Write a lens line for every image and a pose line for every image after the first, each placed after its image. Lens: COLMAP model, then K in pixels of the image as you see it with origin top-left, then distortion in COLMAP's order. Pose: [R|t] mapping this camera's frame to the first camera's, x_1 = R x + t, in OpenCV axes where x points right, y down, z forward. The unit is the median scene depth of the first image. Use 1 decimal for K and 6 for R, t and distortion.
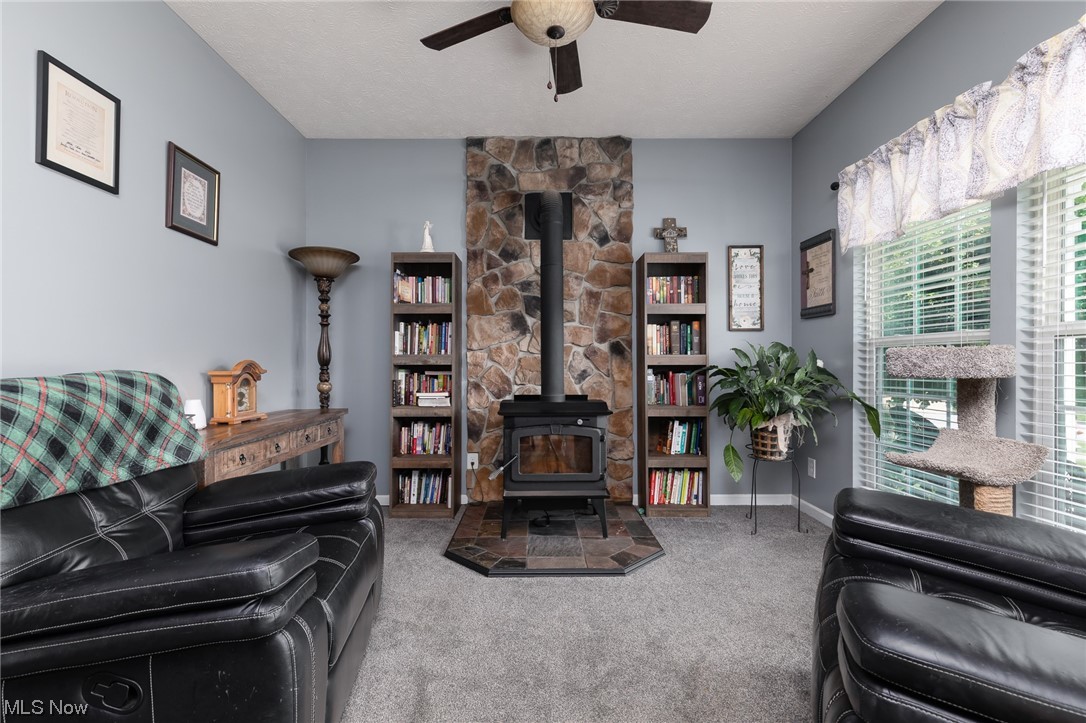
lens RADIAL K [[484.8, 0, 536.8], [0, 484.8, 362.4], [0, 0, 1]] dist [0.010528, -0.000767]
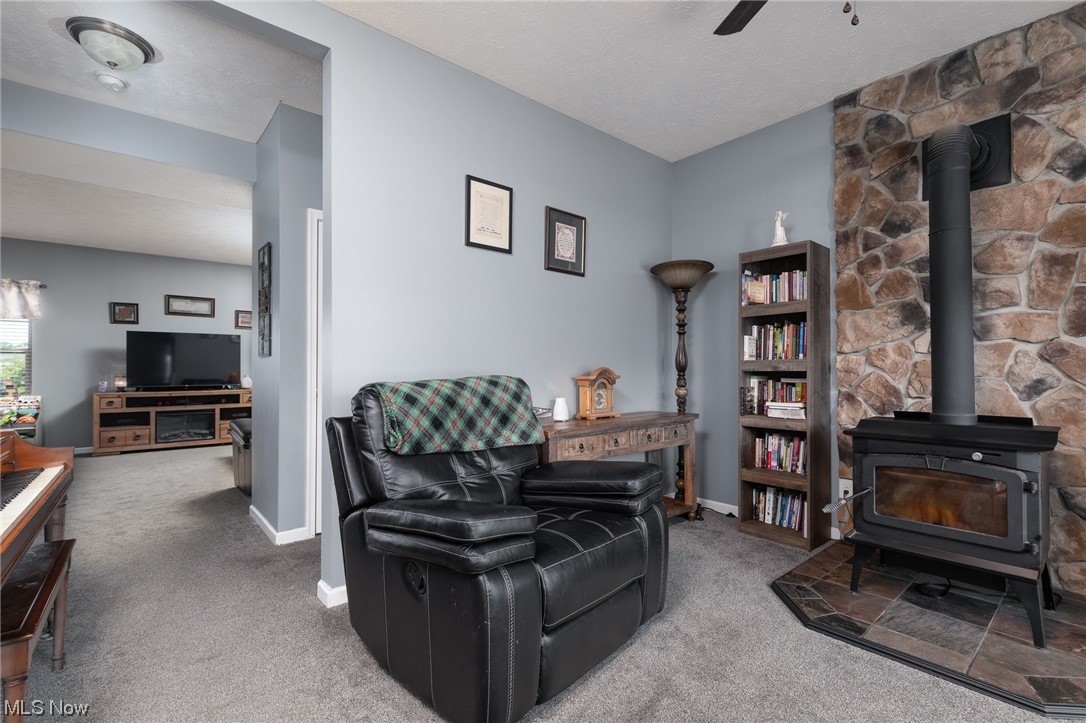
lens RADIAL K [[486.9, 0, 540.8], [0, 486.9, 362.4], [0, 0, 1]] dist [0.010428, -0.002546]
pose [[0.647941, -0.013177, -0.761577, 0.174444], [0.004413, 0.999899, -0.013547, -0.000741], [0.761678, 0.005417, 0.647933, 0.078349]]
